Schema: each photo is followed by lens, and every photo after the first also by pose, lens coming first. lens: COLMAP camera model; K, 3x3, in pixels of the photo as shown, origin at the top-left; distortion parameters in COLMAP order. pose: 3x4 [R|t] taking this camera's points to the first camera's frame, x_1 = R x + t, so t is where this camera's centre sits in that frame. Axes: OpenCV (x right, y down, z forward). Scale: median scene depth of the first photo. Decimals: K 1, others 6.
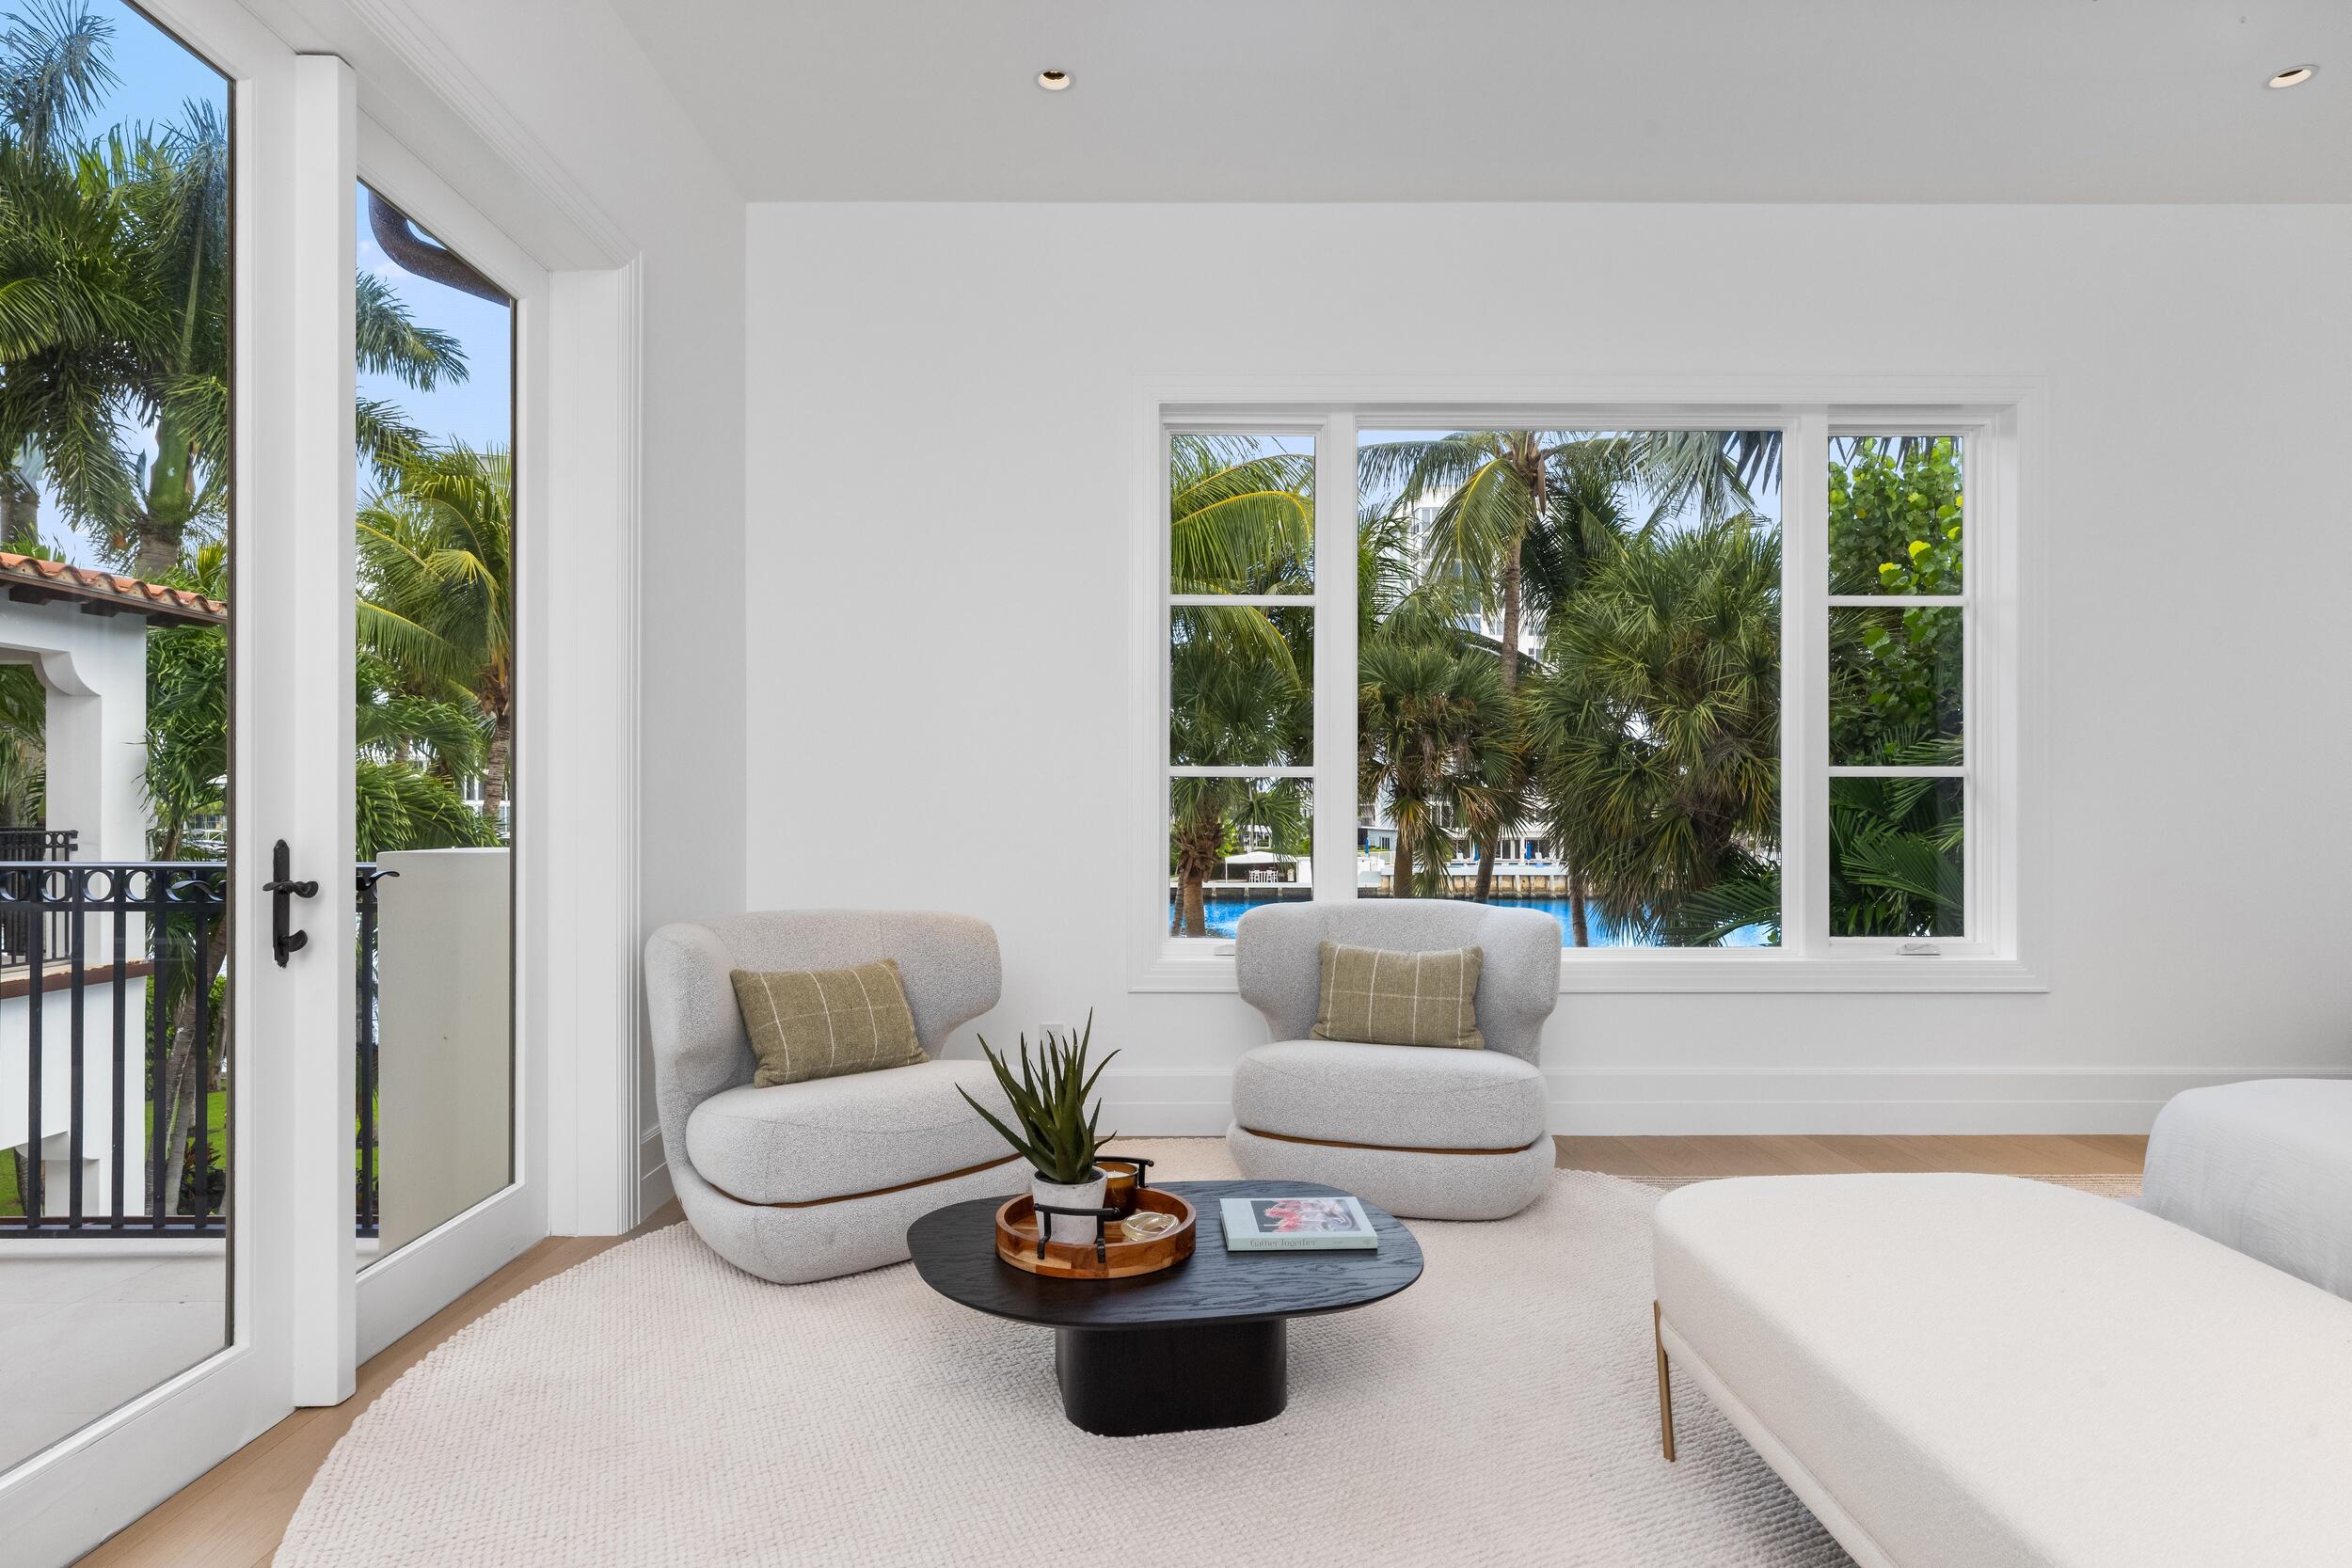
lens RADIAL K [[1279.1, 0, 1182.3], [0, 1279.1, 814.0], [0, 0, 1]] dist [0.000981, 0.000317]
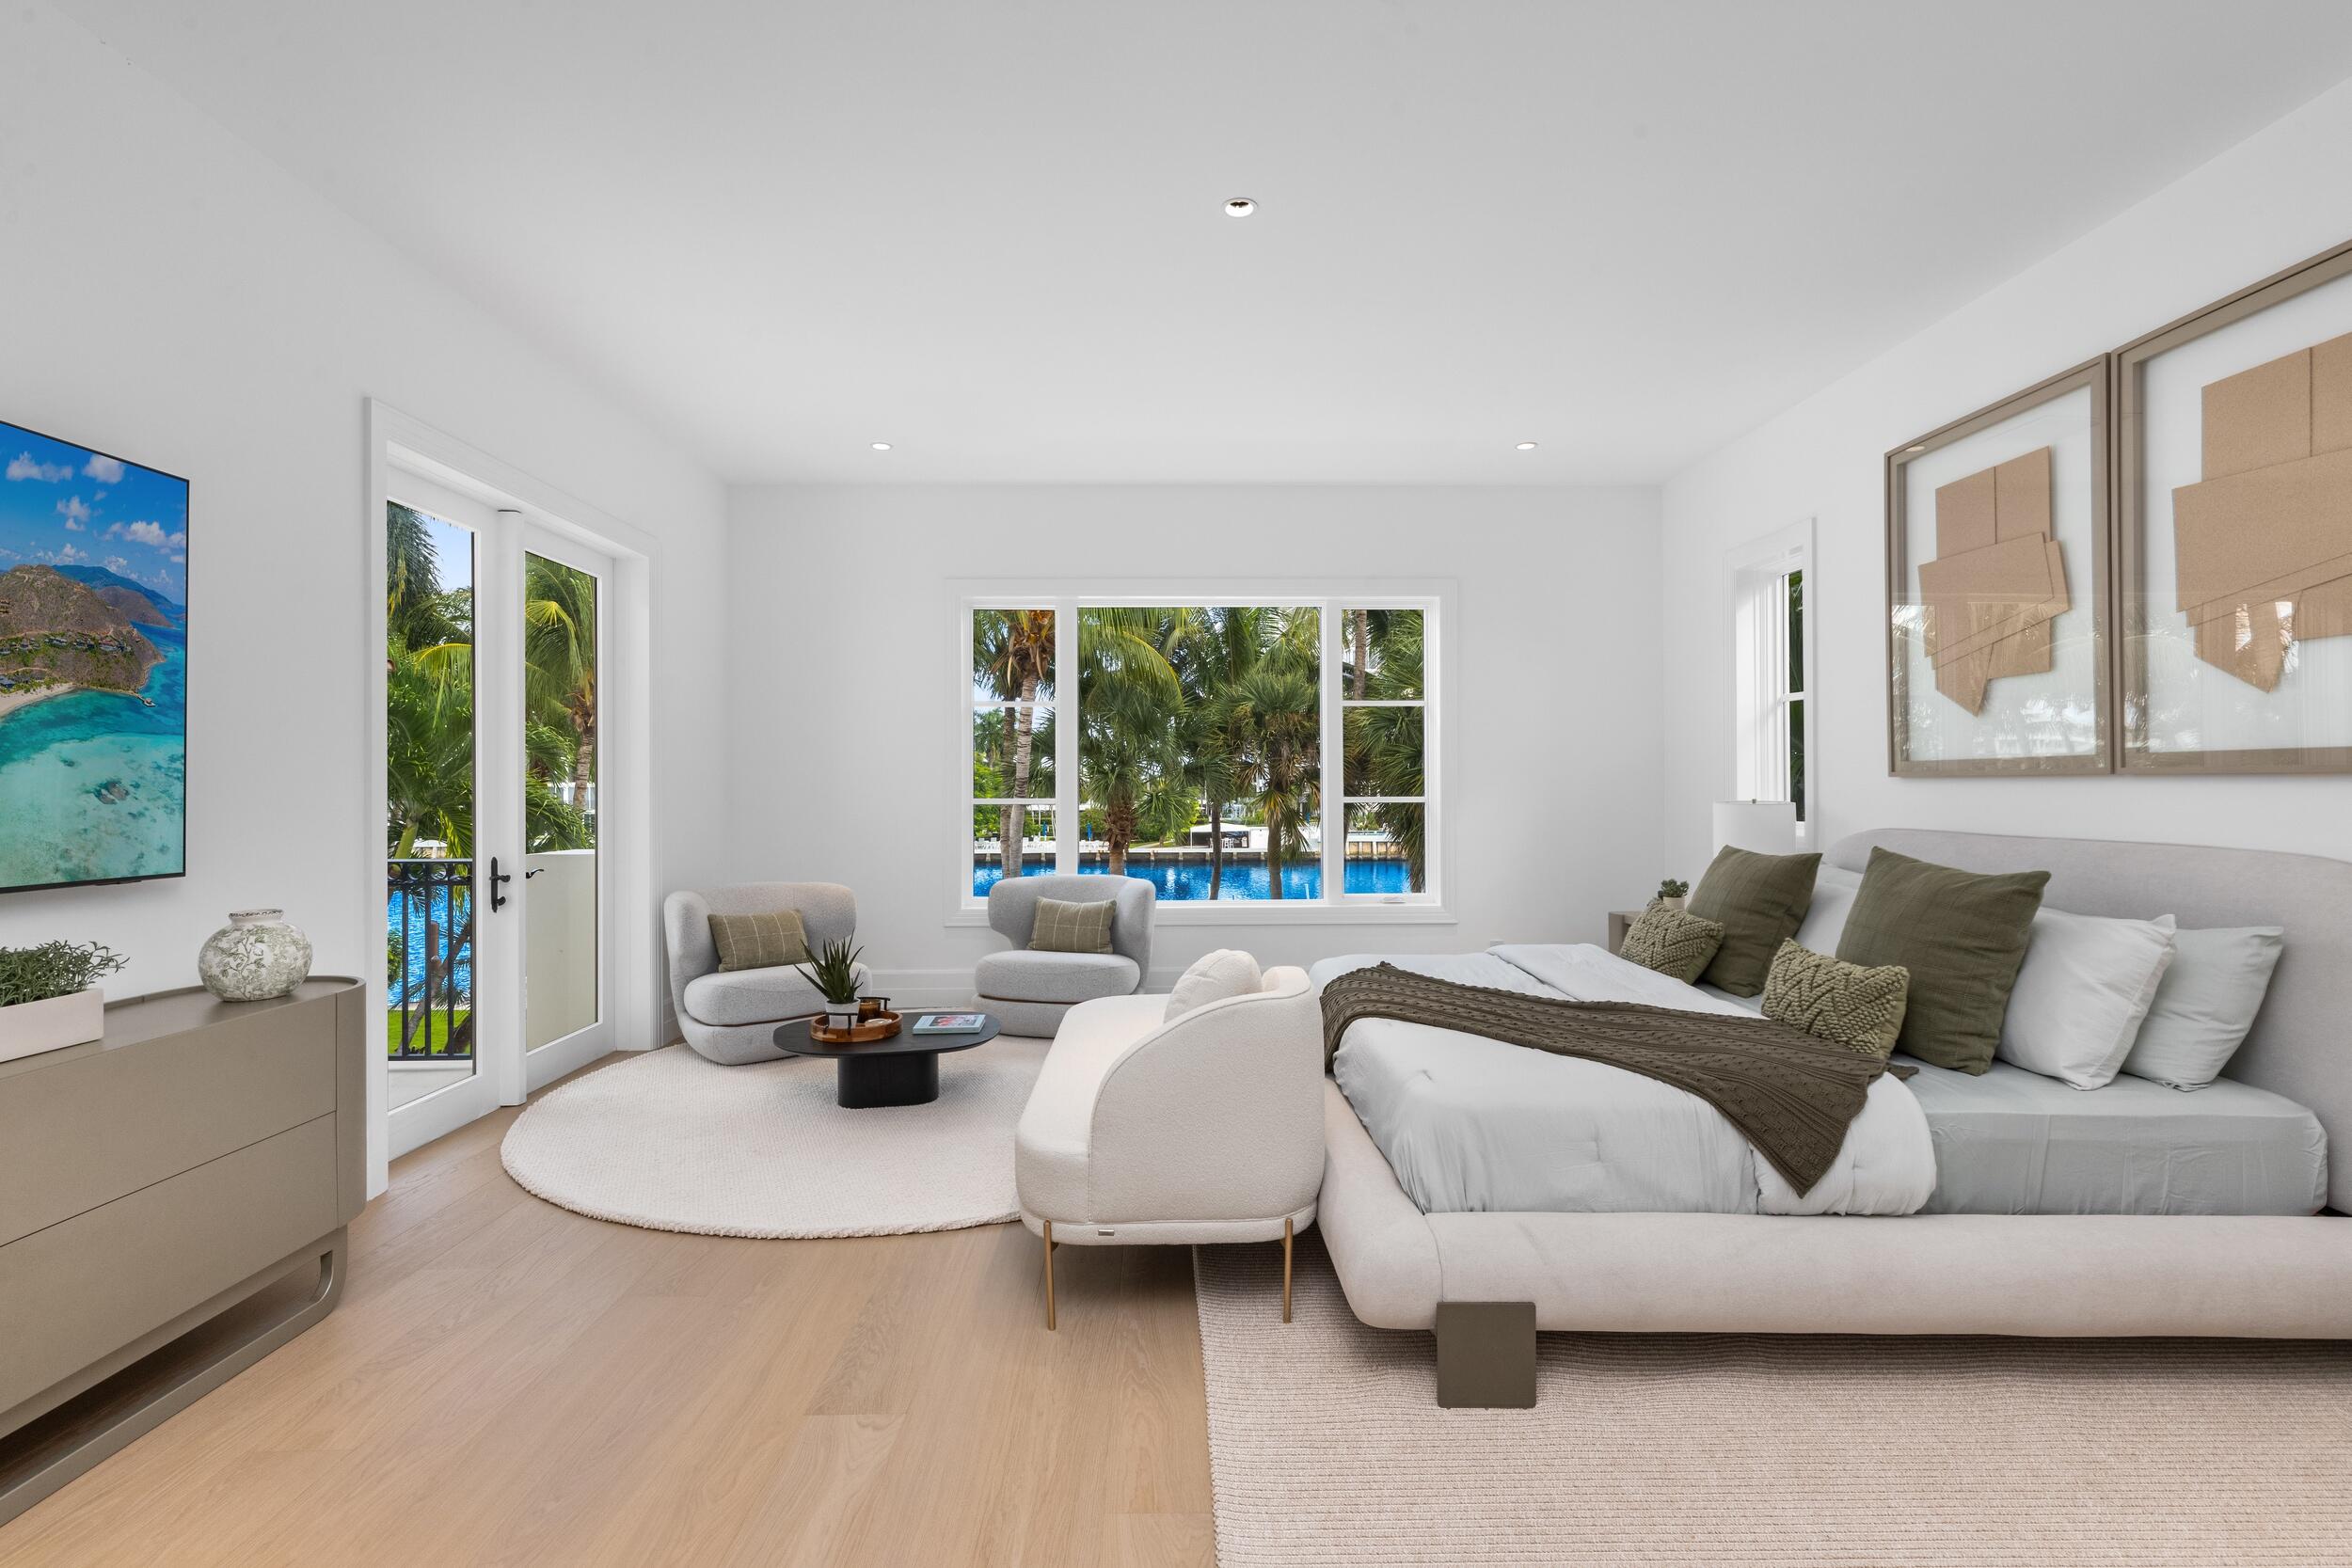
lens RADIAL K [[1074.7, 0, 1178.6], [0, 1074.7, 789.0], [0, 0, 1]] dist [0.004510, -0.000039]
pose [[0.999889, -0.004774, 0.014135, 0.355563], [0.004788, 0.999988, -0.000934, -0.067378], [-0.014131, 0.001002, 0.999900, -0.679596]]
